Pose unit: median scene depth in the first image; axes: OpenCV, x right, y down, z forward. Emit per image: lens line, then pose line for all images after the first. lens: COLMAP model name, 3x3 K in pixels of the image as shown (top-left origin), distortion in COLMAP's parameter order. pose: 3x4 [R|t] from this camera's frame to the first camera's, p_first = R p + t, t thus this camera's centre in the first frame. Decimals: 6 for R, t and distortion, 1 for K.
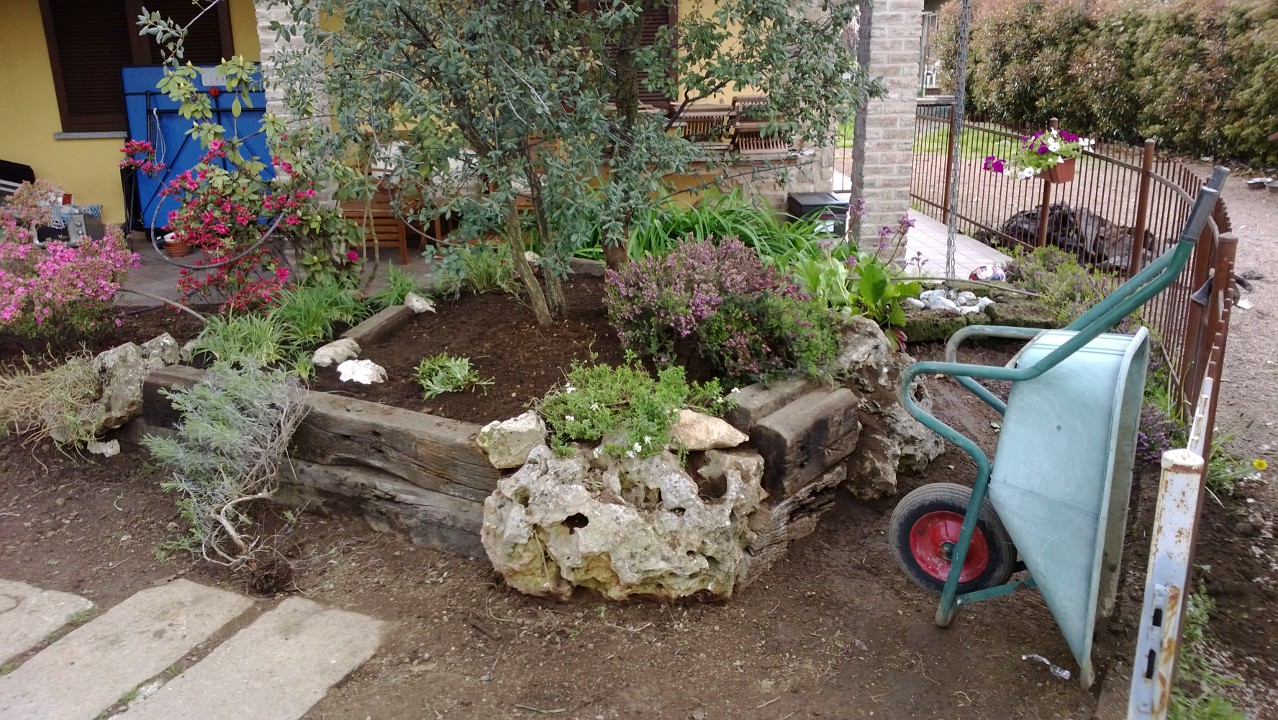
lens RADIAL K [[964.8, 0, 635.4], [0, 964.8, 341.3], [0, 0, 1]] dist [0.101897, -0.189380]
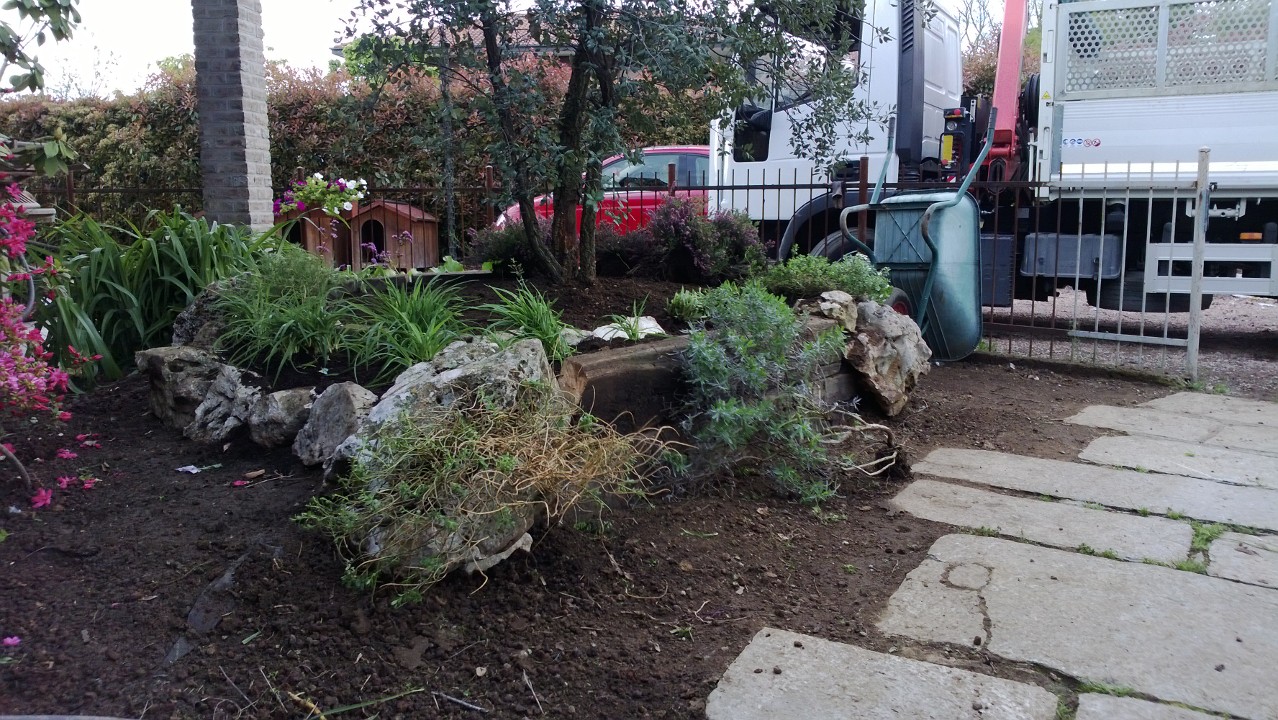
lens RADIAL K [[949.3, 0, 618.8], [0, 949.3, 331.5], [0, 0, 1]] dist [0.177390, -0.356742]
pose [[0.180017, -0.121168, 0.976172, -1.275390], [0.283599, 0.956638, 0.066445, -0.031358], [-0.941895, 0.264880, 0.206574, 0.958744]]
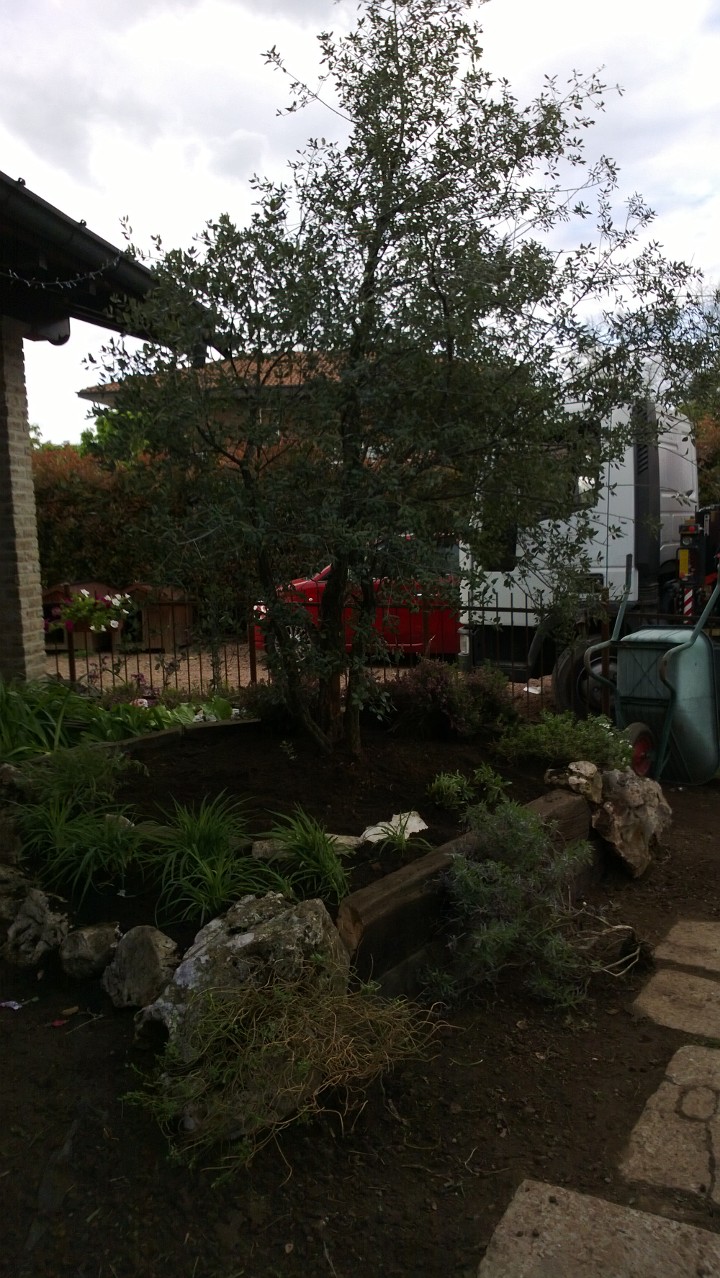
lens RADIAL K [[964.8, 0, 384.1], [0, 964.8, 637.5], [0, 0, 1]] dist [0.101897, -0.189380]
pose [[0.163263, -0.111304, 0.980284, -1.365464], [0.308176, 0.949650, 0.056500, -0.233934], [-0.937215, 0.292875, 0.189344, 0.892484]]
